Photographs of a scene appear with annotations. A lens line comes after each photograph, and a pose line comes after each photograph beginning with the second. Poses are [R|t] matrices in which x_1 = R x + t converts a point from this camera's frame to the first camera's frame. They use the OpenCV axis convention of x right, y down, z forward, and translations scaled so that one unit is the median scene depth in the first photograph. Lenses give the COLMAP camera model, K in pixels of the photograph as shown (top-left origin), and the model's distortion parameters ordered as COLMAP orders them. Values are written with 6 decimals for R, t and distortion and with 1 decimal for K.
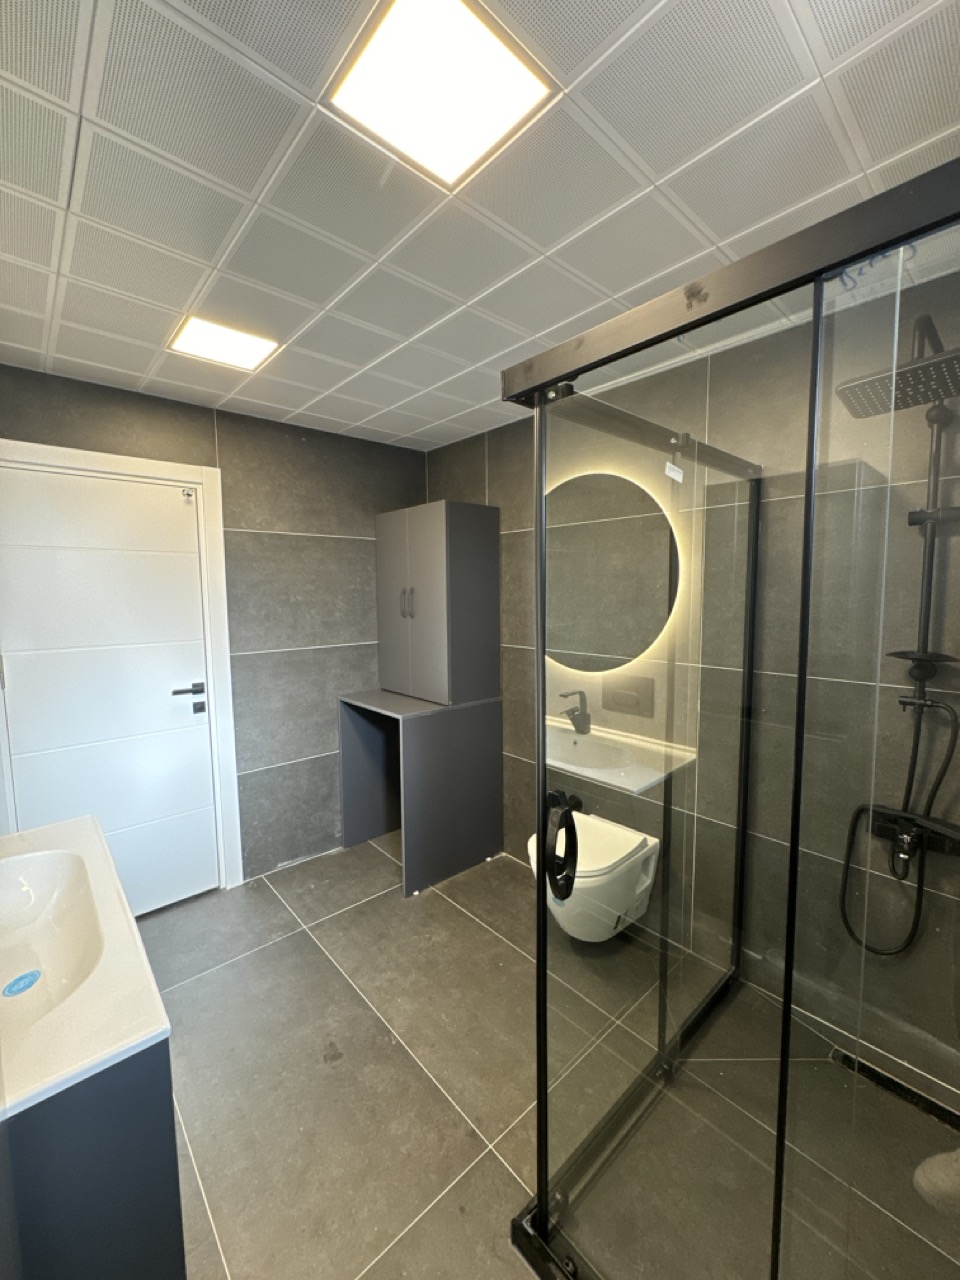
lens RADIAL K [[512.7, 0, 480.8], [0, 512.7, 638.1], [0, 0, 1]] dist [-0.003043, -0.000242]
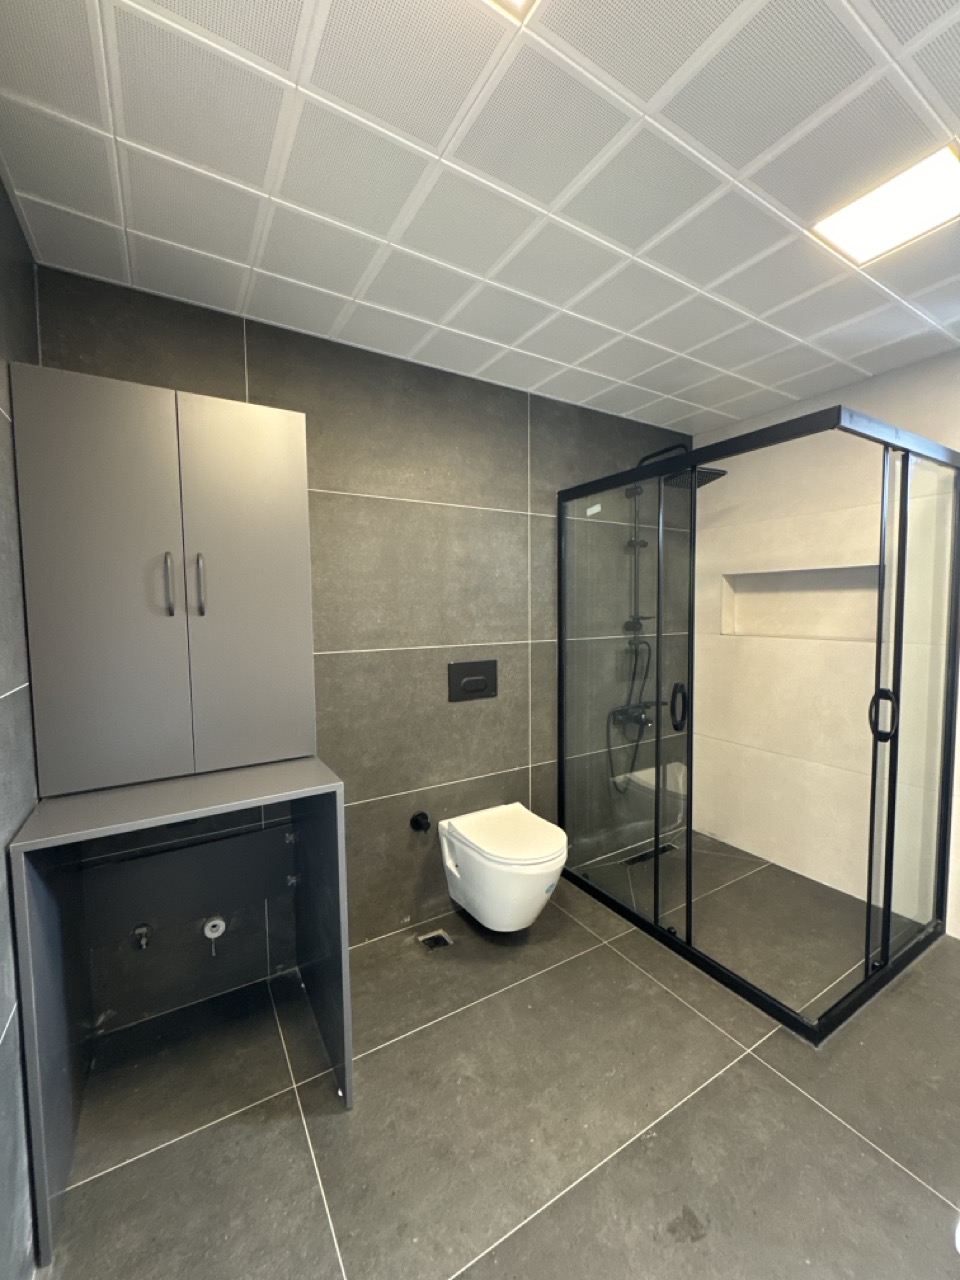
lens RADIAL K [[512.7, 0, 480.8], [0, 512.7, 638.1], [0, 0, 1]] dist [-0.003043, -0.000242]
pose [[0.186420, -0.054442, 0.980961, -0.635569], [0.099788, 0.994349, 0.036221, -0.008413], [-0.977389, 0.091136, 0.190799, 0.705947]]
